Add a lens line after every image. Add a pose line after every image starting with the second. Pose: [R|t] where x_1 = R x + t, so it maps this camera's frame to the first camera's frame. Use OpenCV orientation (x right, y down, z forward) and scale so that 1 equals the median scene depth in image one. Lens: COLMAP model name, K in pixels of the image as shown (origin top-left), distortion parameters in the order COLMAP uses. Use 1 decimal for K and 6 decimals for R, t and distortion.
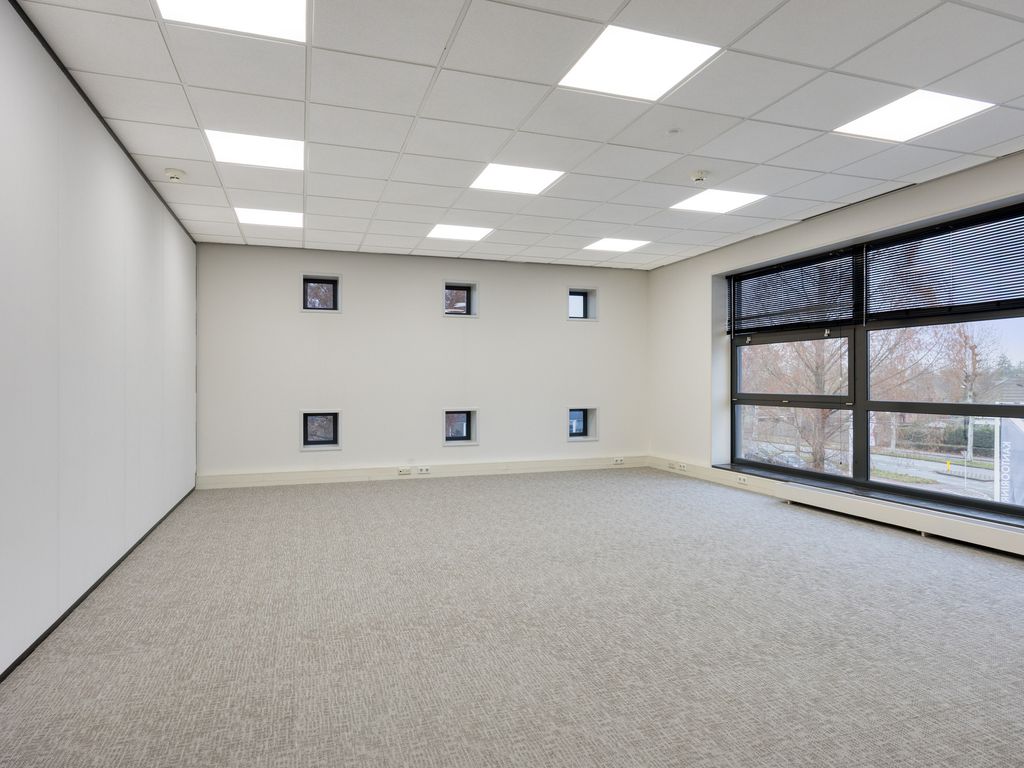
lens RADIAL K [[633.6, 0, 512.8], [0, 633.6, 381.4], [0, 0, 1]] dist [-0.004426, 0.000316]
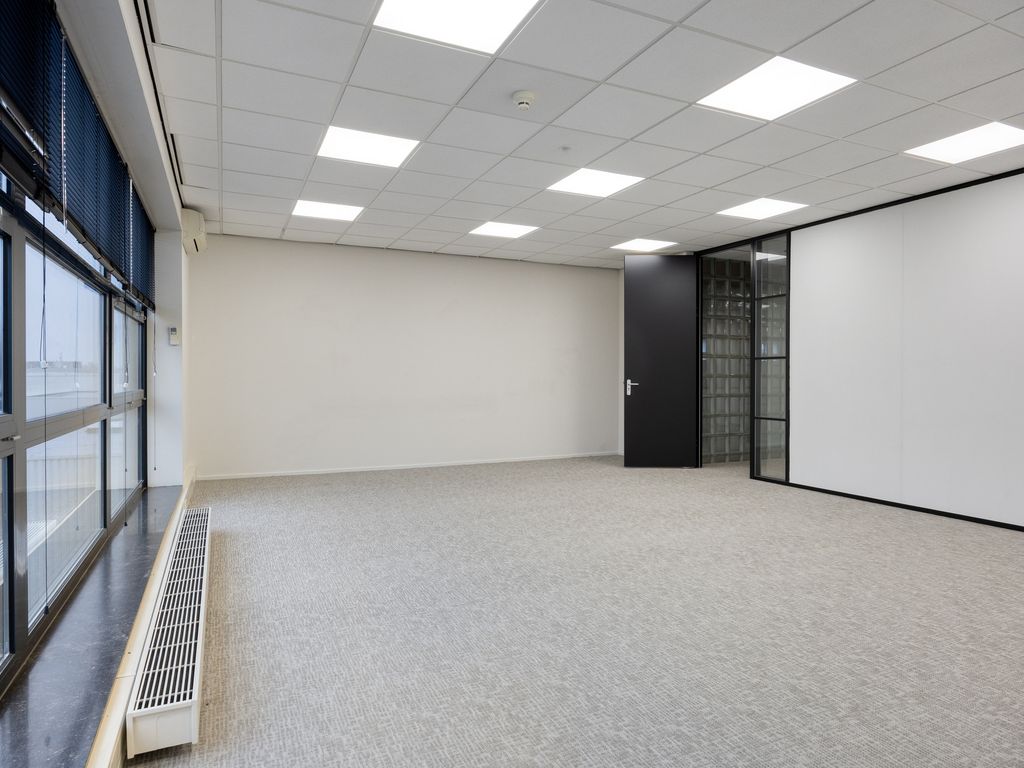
lens RADIAL K [[633.6, 0, 514.4], [0, 633.6, 383.0], [0, 0, 1]] dist [-0.004426, 0.000316]
pose [[-0.993888, 0.002780, -0.110358, 0.443372], [0.002062, 0.999976, 0.006613, 0.006893], [0.110374, 0.006345, -0.993870, 1.997514]]
